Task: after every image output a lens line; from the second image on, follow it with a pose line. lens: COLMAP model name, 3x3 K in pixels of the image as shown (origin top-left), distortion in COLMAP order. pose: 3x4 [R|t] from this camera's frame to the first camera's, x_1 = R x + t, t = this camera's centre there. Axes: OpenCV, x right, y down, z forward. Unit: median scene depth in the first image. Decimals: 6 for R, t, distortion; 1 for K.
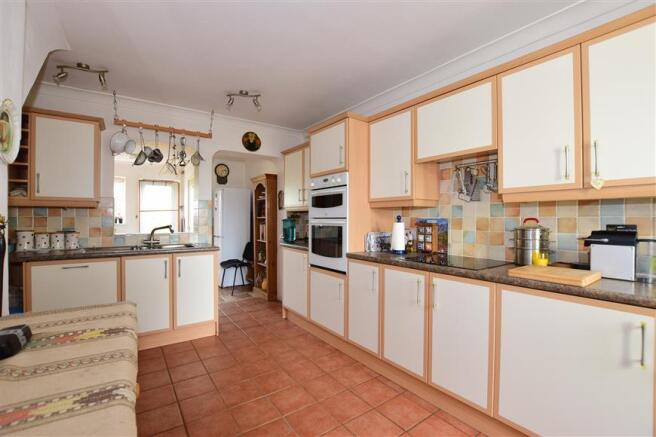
lens RADIAL K [[290.0, 0, 325.6], [0, 290.0, 219.5], [0, 0, 1]] dist [-0.027967, 0.000217]
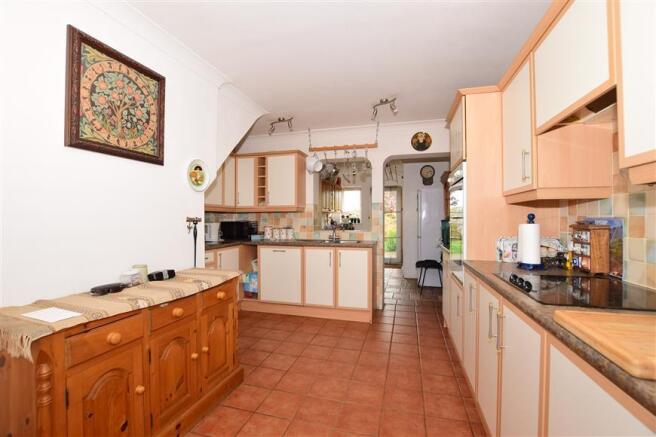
lens RADIAL K [[290.0, 0, 327.1], [0, 290.0, 218.5], [0, 0, 1]] dist [-0.027967, 0.000217]
pose [[0.635074, -0.004506, -0.772438, 0.461040], [-0.000479, 0.999981, -0.006226, 0.002370], [0.772451, 0.004324, 0.635060, 0.183889]]
